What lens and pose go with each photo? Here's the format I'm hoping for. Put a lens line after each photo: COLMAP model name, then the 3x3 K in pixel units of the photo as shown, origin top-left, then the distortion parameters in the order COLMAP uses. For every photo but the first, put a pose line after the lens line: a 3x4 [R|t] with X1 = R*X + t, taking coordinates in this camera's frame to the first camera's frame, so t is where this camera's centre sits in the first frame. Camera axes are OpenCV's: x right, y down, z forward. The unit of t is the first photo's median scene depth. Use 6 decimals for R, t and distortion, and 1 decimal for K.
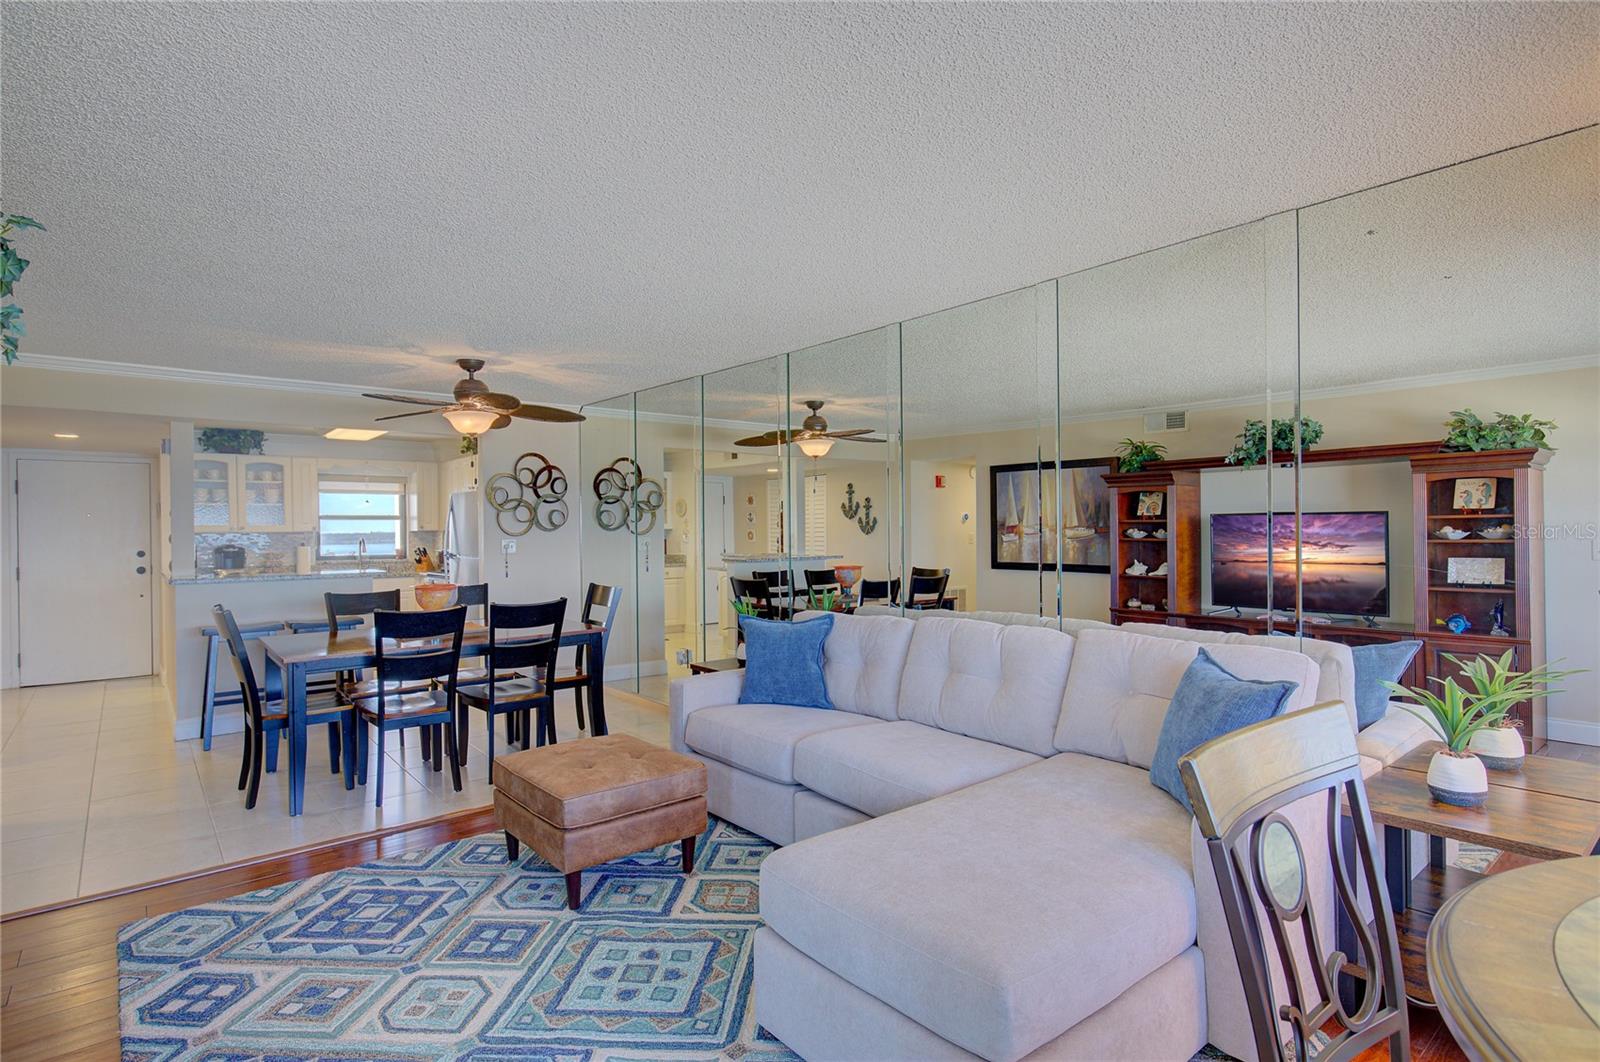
lens RADIAL K [[829.6, 0, 802.8], [0, 829.6, 528.2], [0, 0, 1]] dist [-0.012445, 0.000350]
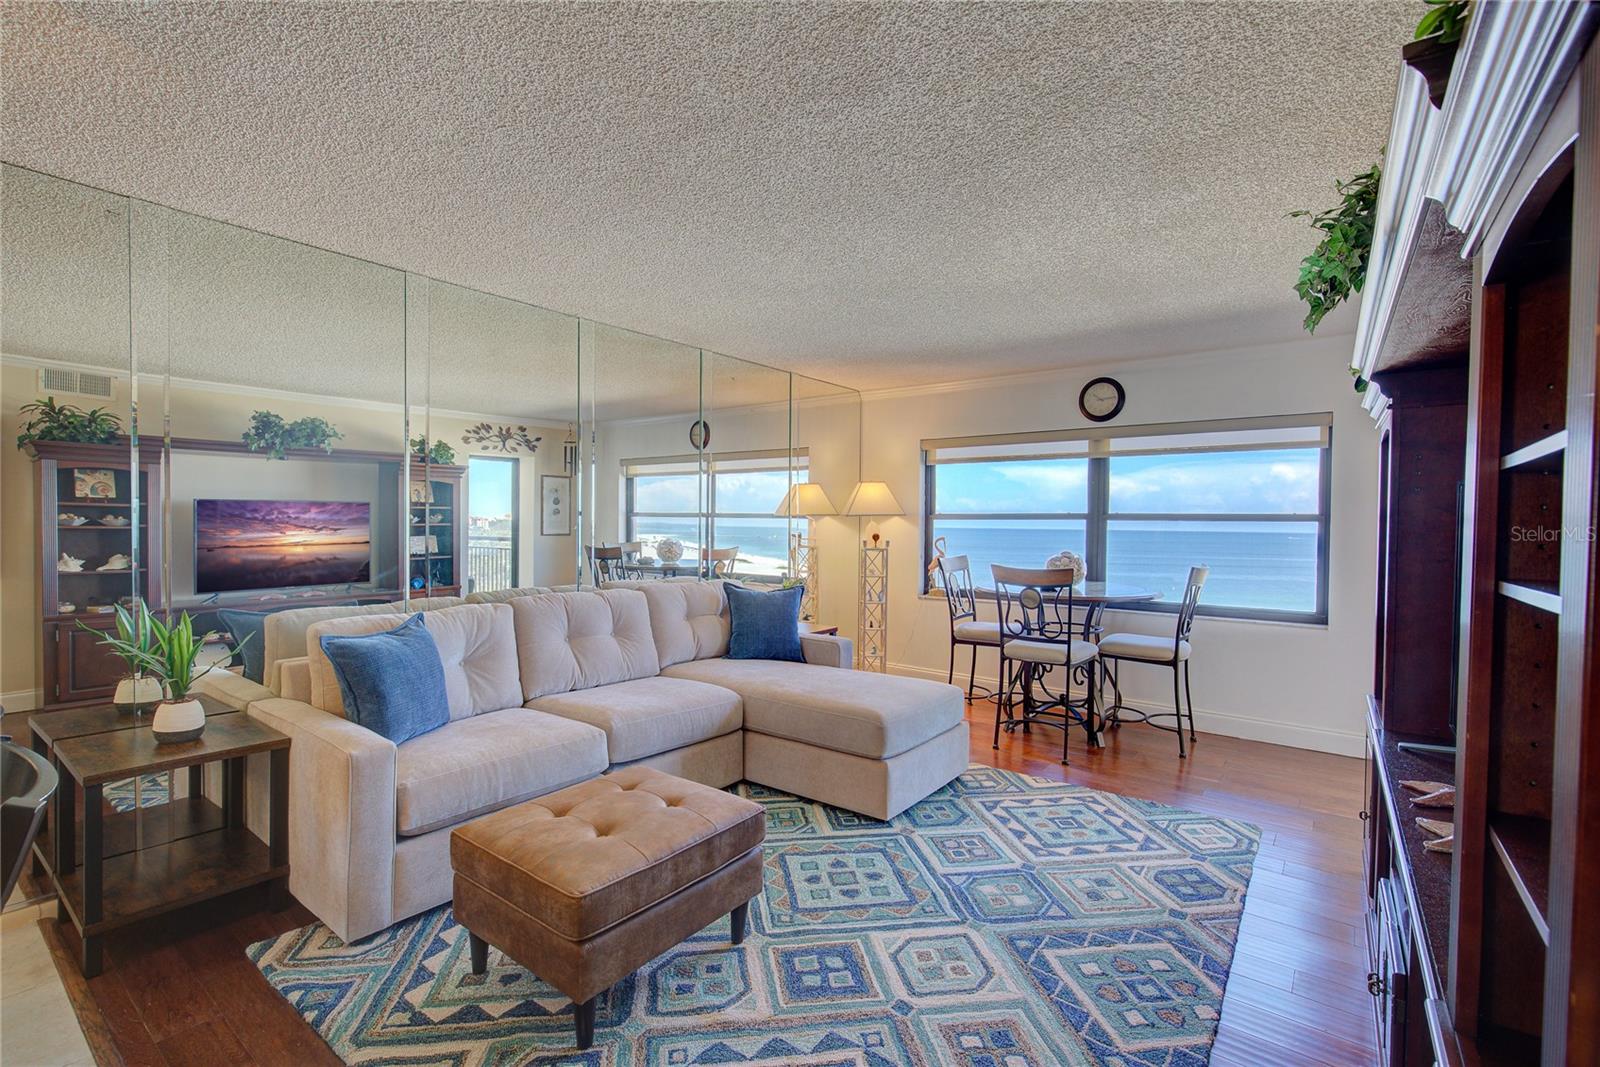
lens RADIAL K [[736.6, 0, 802.6], [0, 736.6, 528.3], [0, 0, 1]] dist [-0.001605, -0.000019]
pose [[-0.223683, -0.012421, 0.974583, -0.525295], [-0.000315, 0.999920, 0.012672, 0.006177], [-0.974662, 0.002528, -0.223669, 0.554871]]
